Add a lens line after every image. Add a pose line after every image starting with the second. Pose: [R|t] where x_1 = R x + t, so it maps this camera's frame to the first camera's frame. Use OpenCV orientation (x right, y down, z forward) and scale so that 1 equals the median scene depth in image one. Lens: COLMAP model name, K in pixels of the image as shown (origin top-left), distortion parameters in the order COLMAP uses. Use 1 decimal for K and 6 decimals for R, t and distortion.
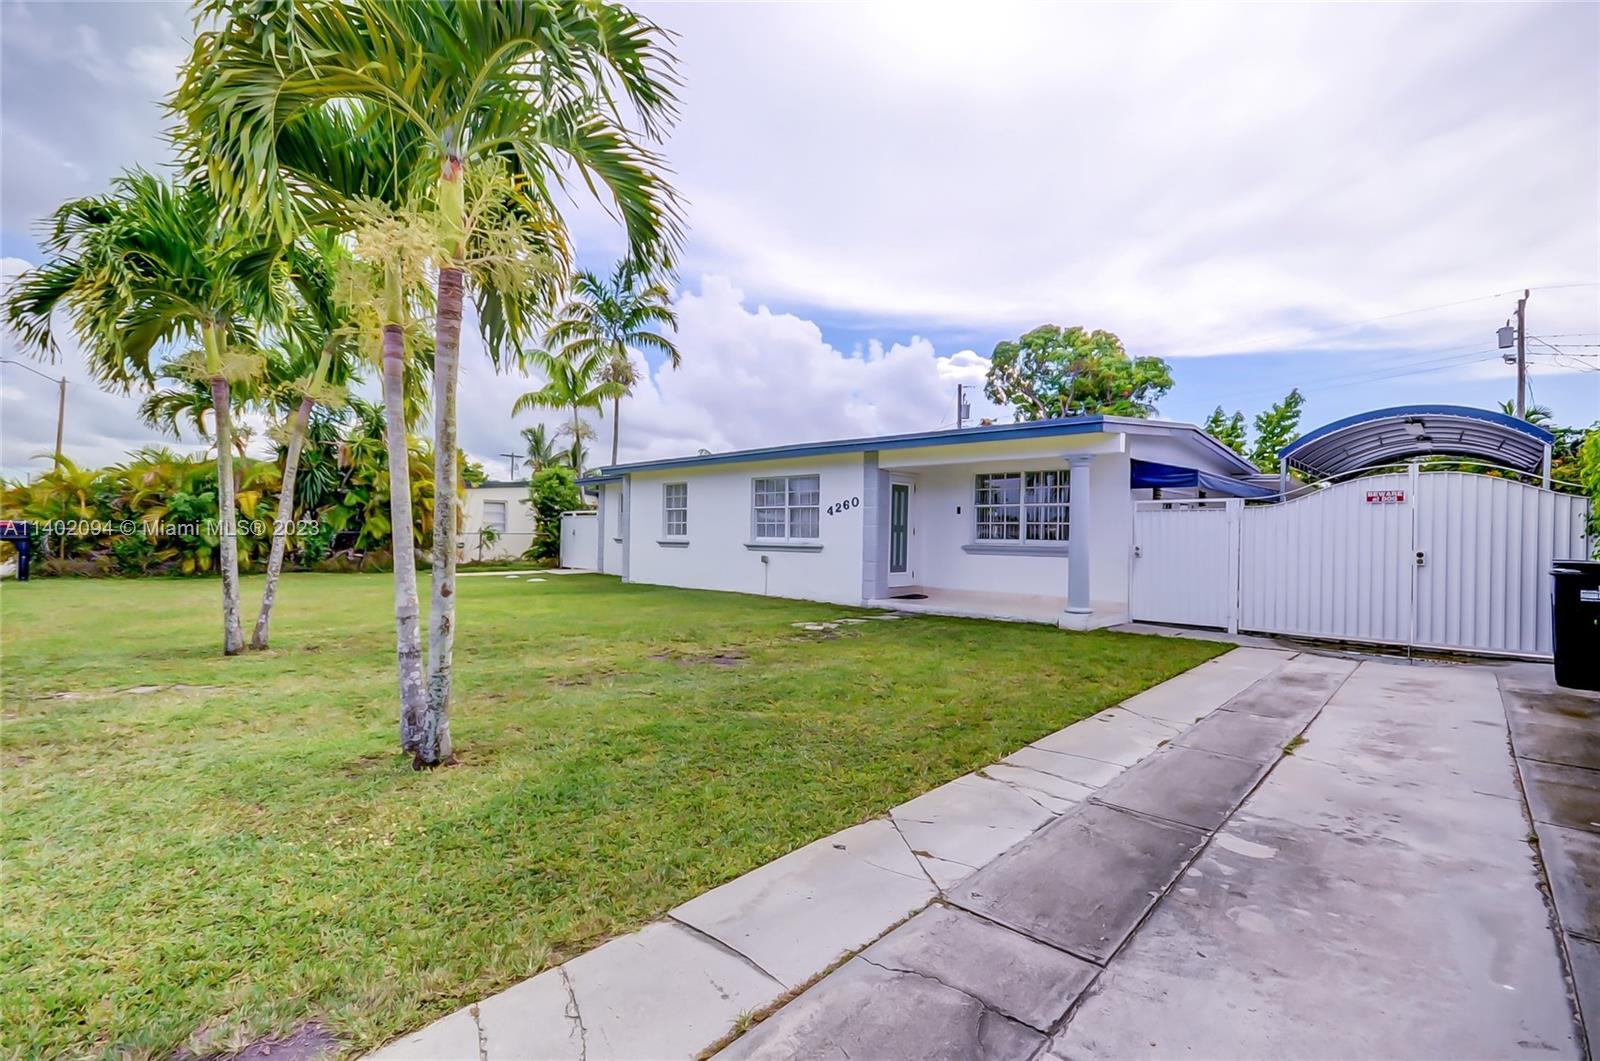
lens RADIAL K [[713.7, 0, 801.6], [0, 713.7, 523.6], [0, 0, 1]] dist [0.007390, -0.000723]
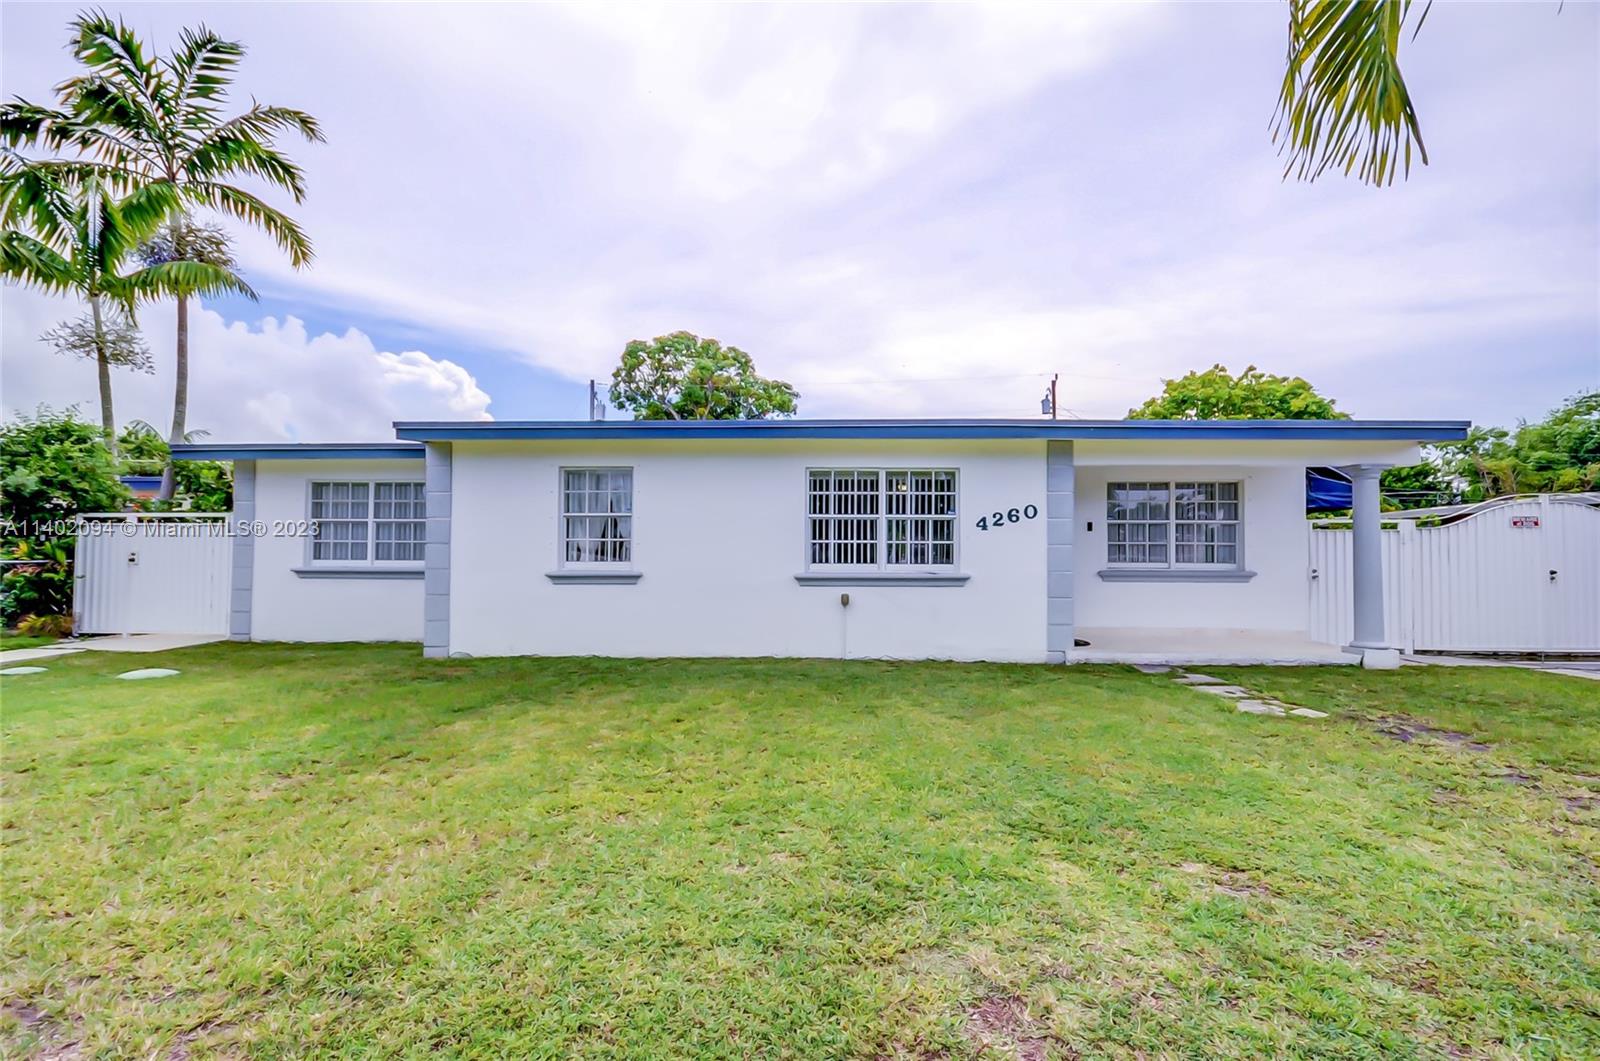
lens RADIAL K [[713.7, 0, 800.7], [0, 713.7, 545.8], [0, 0, 1]] dist [0.007390, -0.000723]
pose [[0.748686, 0.000637, 0.662925, -0.424197], [-0.004192, 0.999984, 0.003773, 0.000835], [-0.662912, -0.005604, 0.748676, 0.491202]]
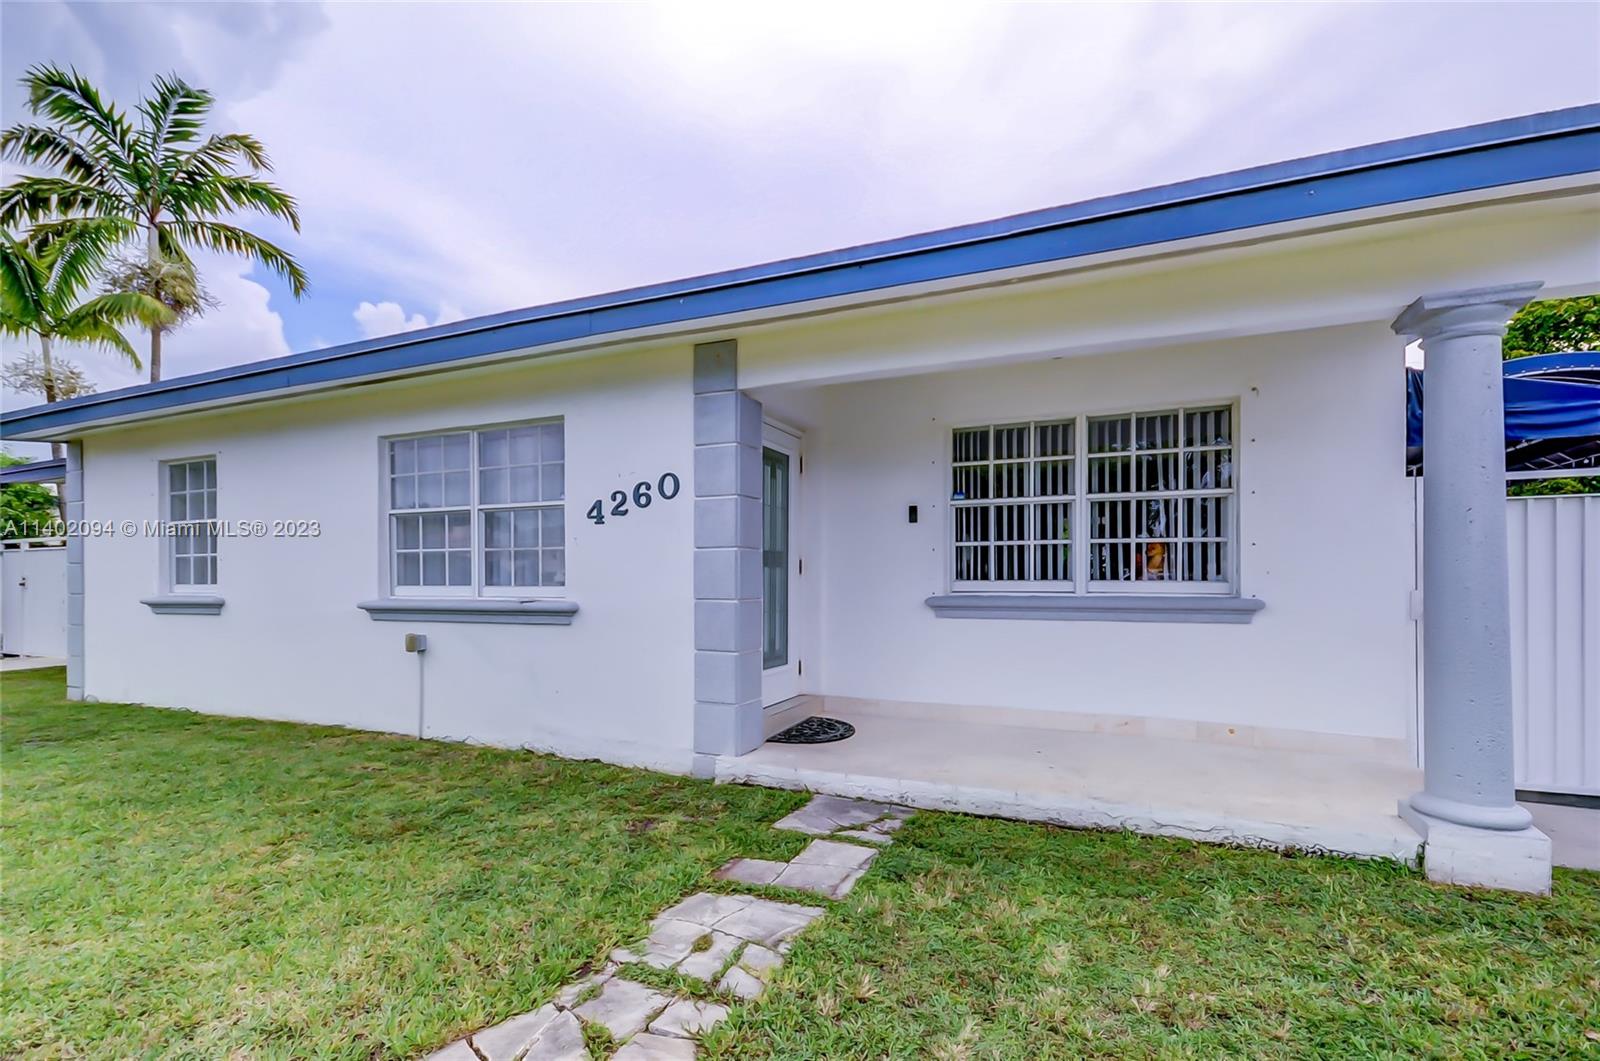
lens RADIAL K [[713.7, 0, 801.7], [0, 713.7, 577.6], [0, 0, 1]] dist [0.007390, -0.000723]
pose [[0.937734, -0.017486, 0.346915, 0.008866], [0.011737, 0.999757, 0.018666, 0.008209], [-0.347157, -0.013432, 0.937711, 0.494035]]
